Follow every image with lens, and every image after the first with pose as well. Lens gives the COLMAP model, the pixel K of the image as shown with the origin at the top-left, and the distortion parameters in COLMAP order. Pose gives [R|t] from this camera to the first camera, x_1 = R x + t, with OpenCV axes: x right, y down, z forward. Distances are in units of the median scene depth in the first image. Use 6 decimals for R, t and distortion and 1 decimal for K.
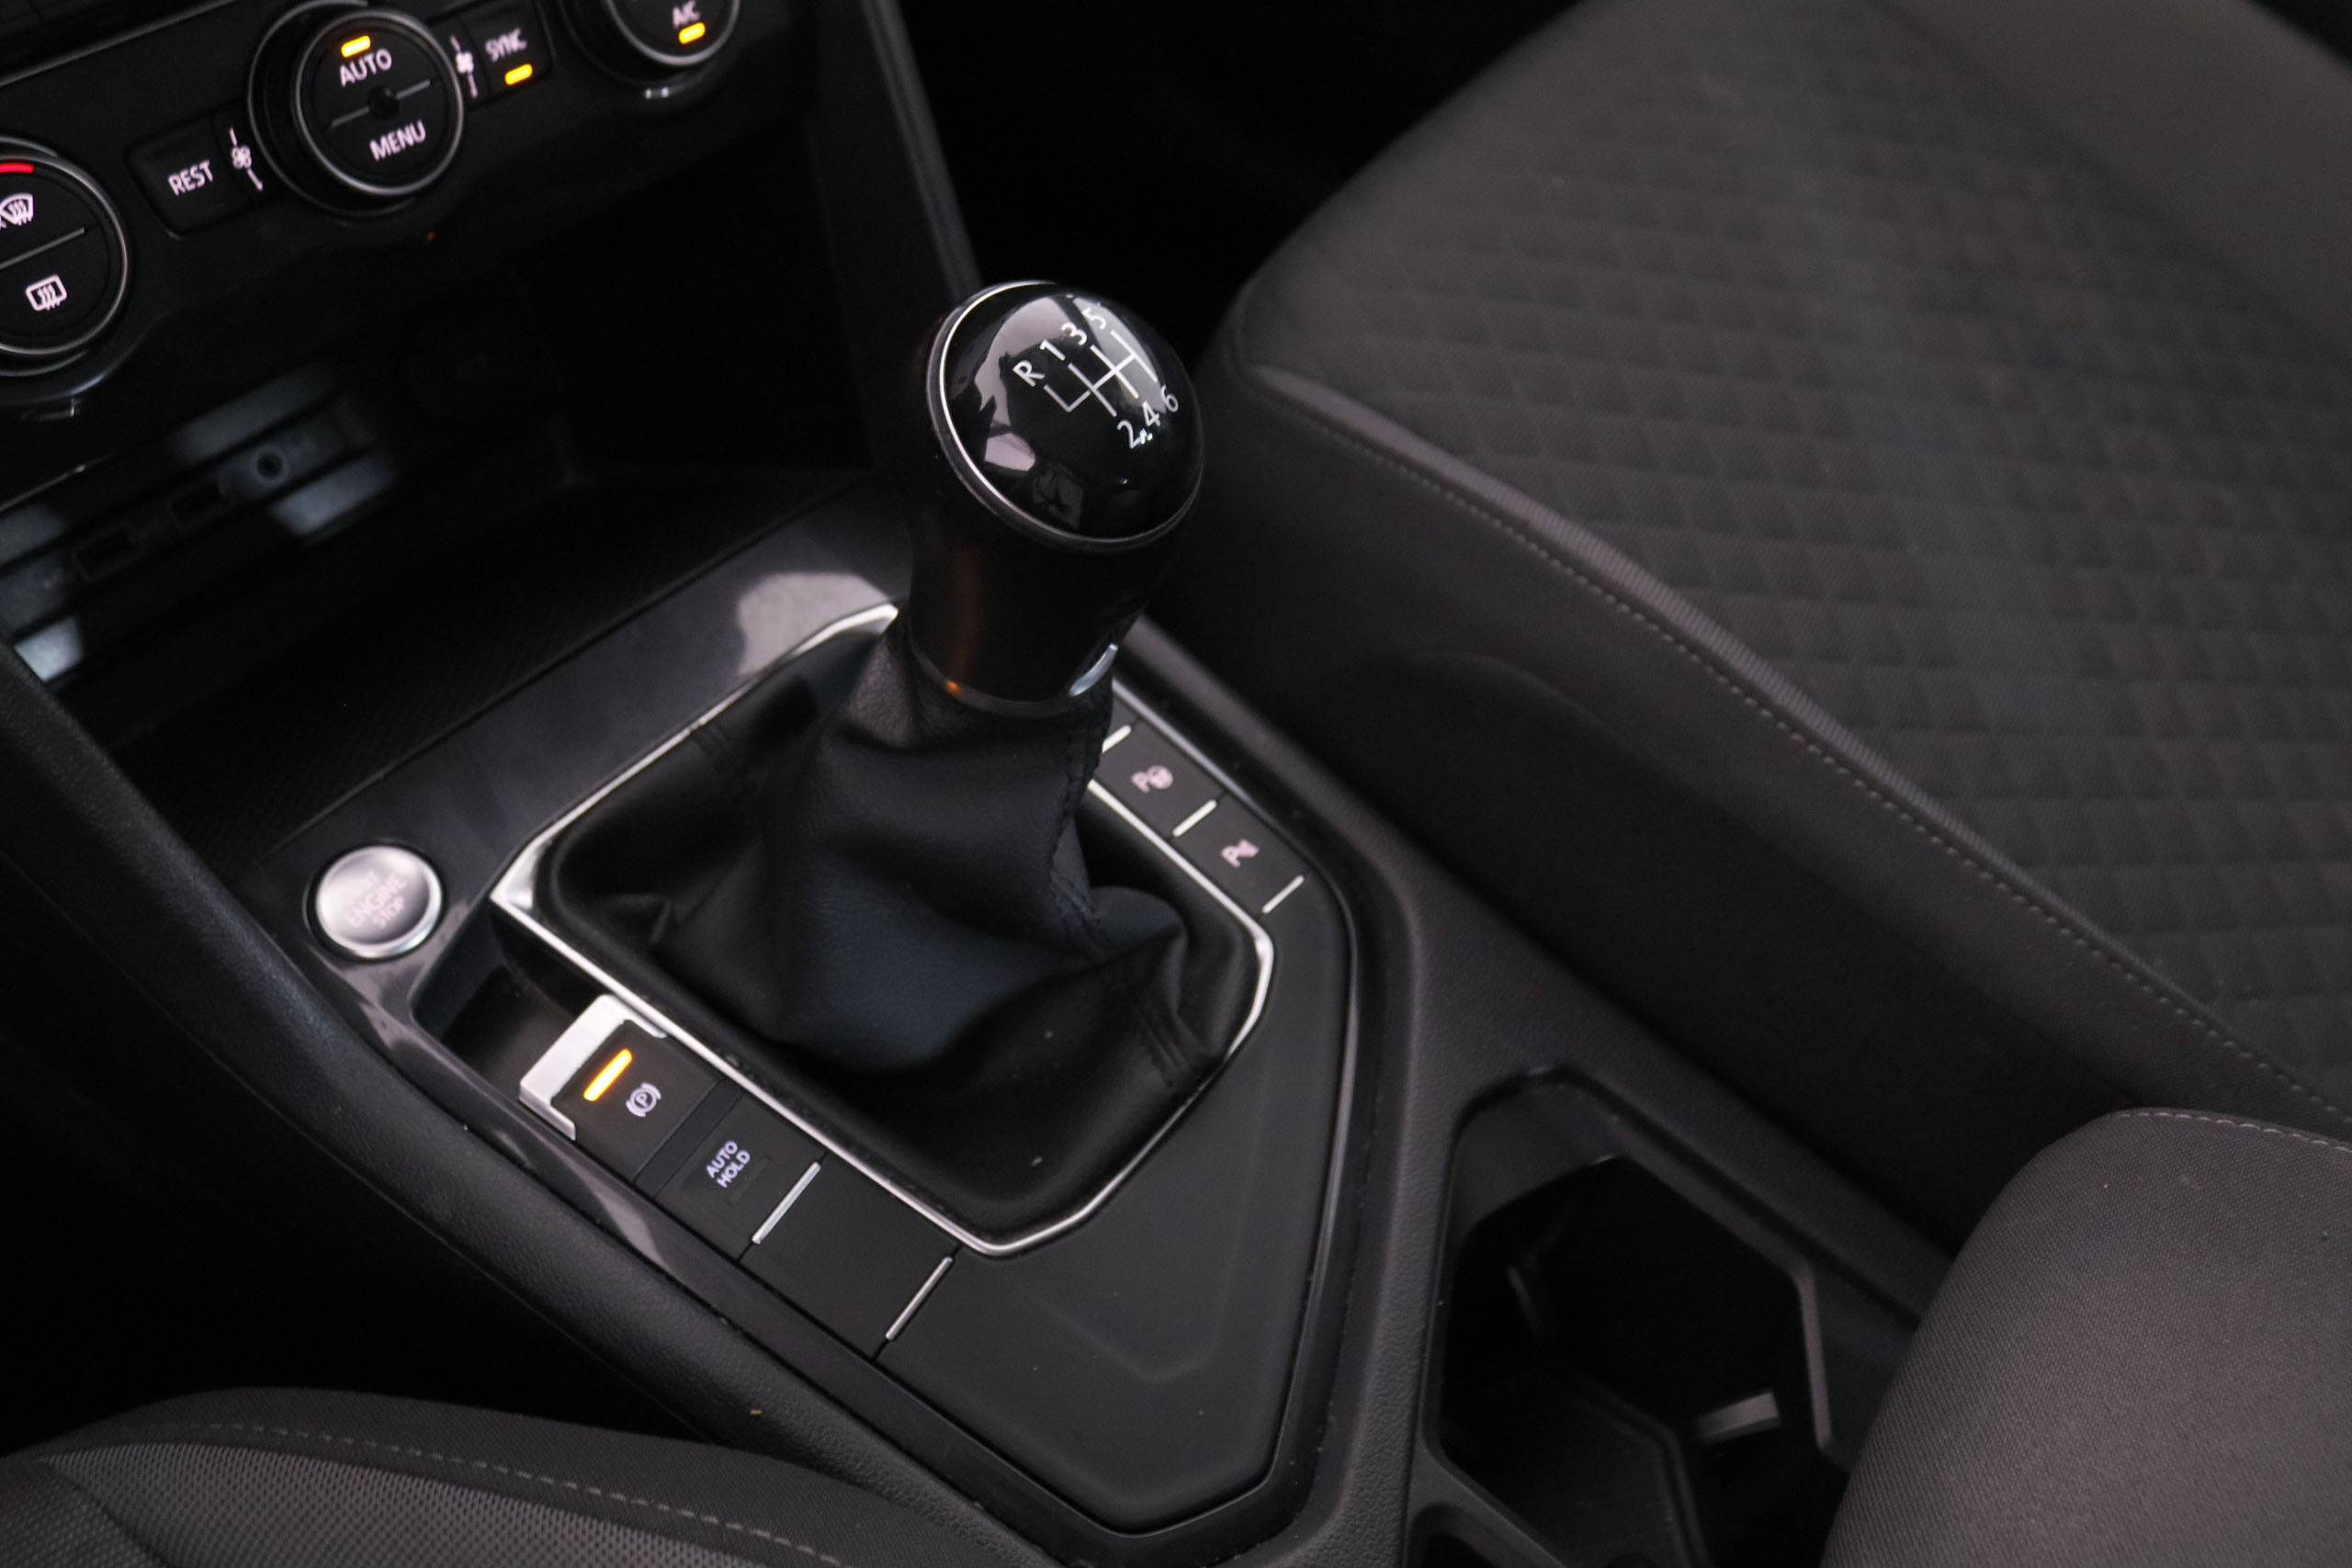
lens RADIAL K [[2083.3, 0, 1176.0], [0, 2083.3, 784.0], [0, 0, 1]] dist [-0.154170, 0.122473]
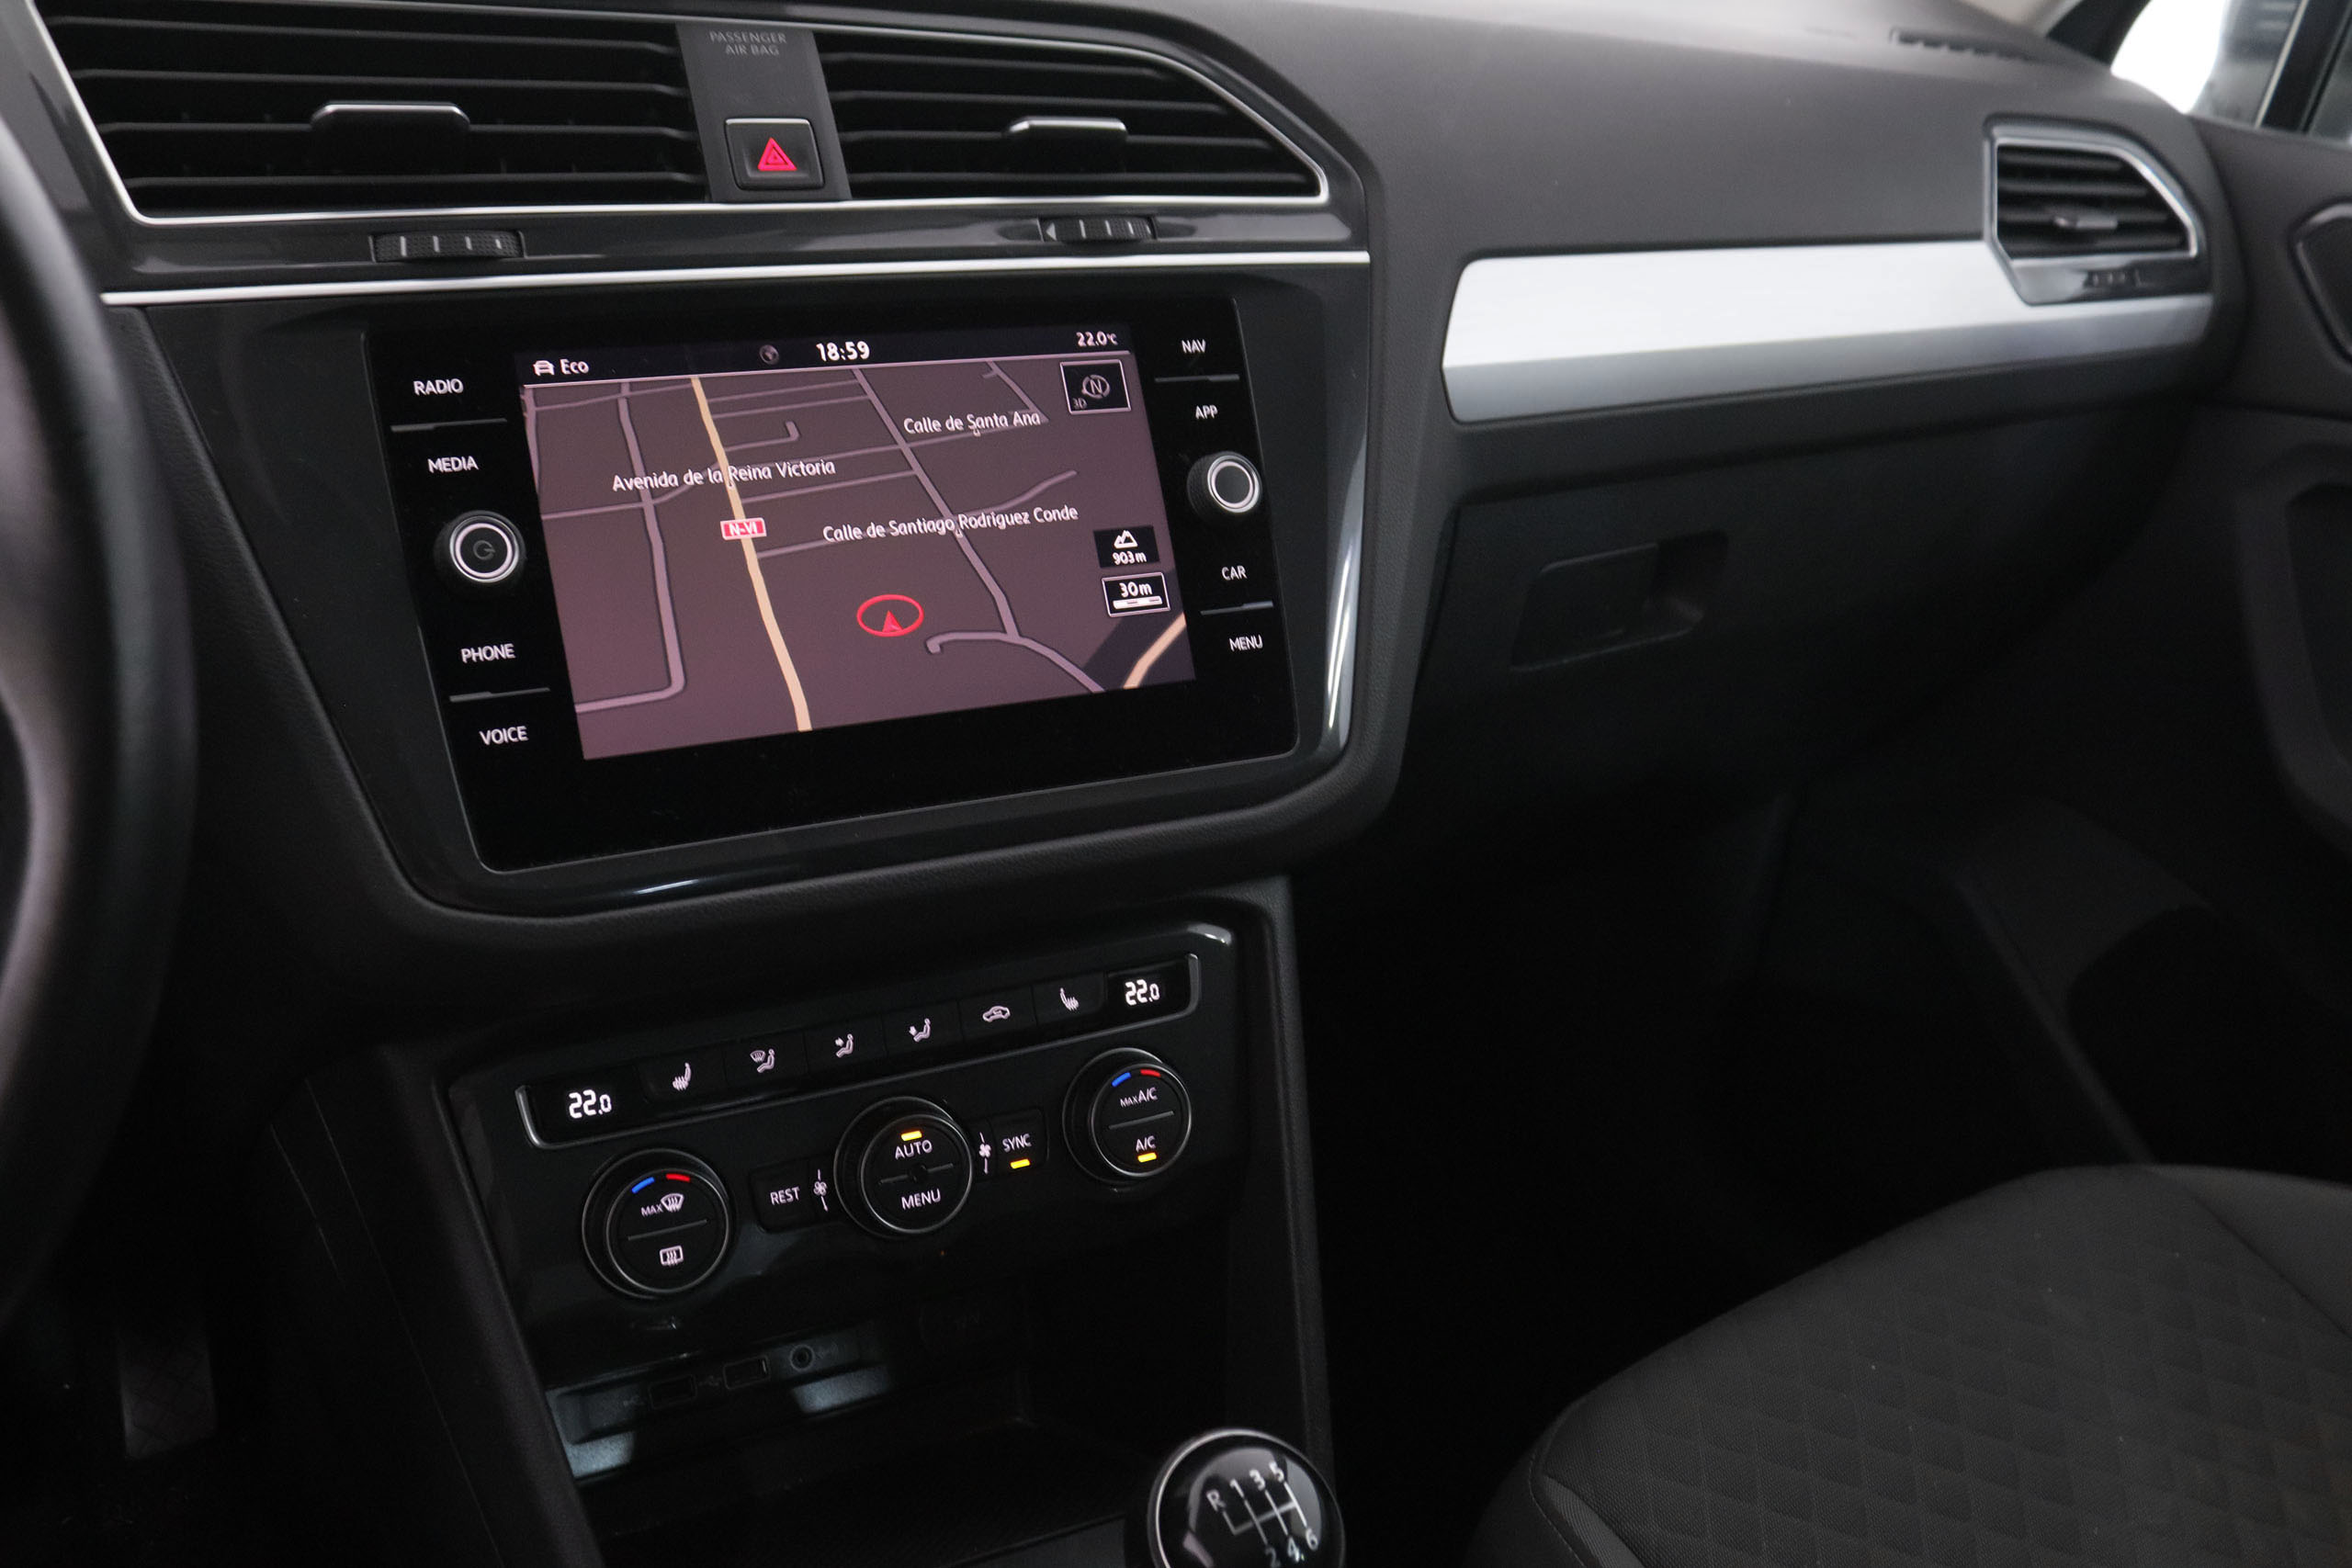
lens RADIAL K [[2130.0, 0, 1176.0], [0, 2130.0, 784.0], [0, 0, 1]] dist [-0.152094, 0.171057]
pose [[0.929618, 0.154143, -0.334740, 0.248208], [-0.277626, 0.890262, -0.361051, -0.077194], [0.242353, 0.428572, 0.870397, -0.415178]]
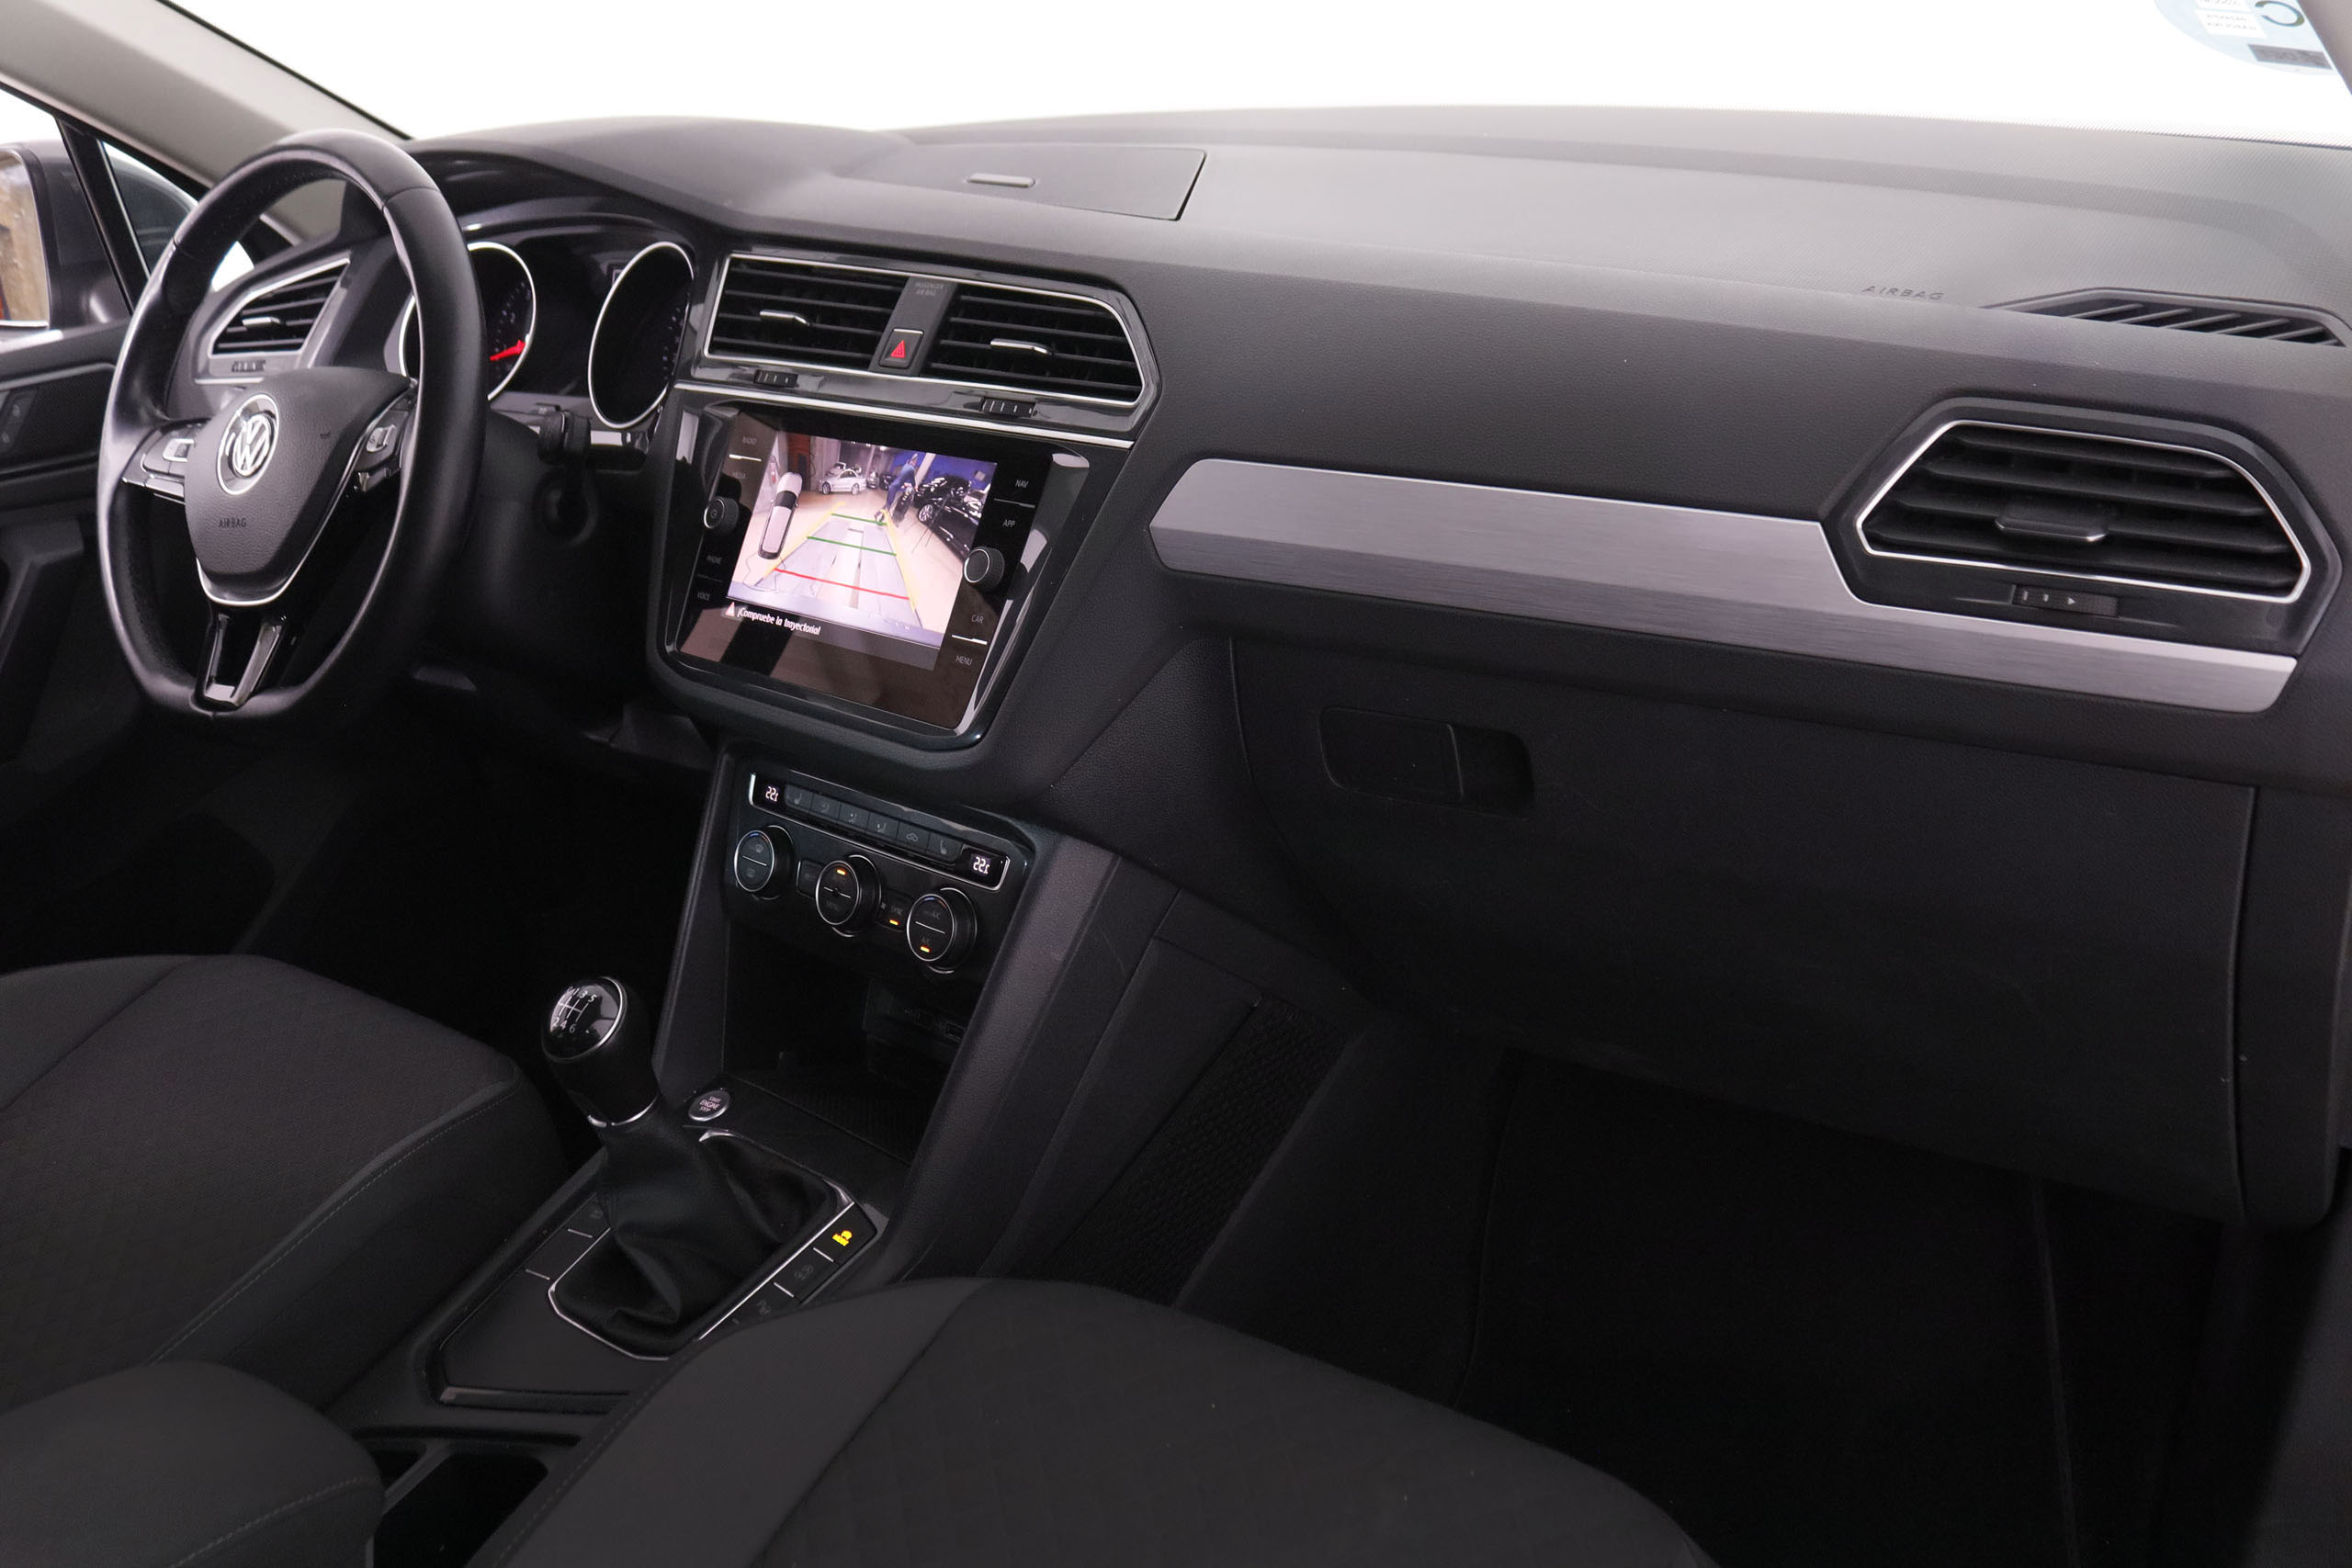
lens RADIAL K [[2130.0, 0, 1176.0], [0, 2130.0, 784.0], [0, 0, 1]] dist [-0.152094, 0.171057]
pose [[-0.070162, 0.324694, -0.943213, 2.131446], [-0.668967, 0.686090, 0.285943, -1.485362], [0.739973, 0.651041, 0.169072, 0.706748]]
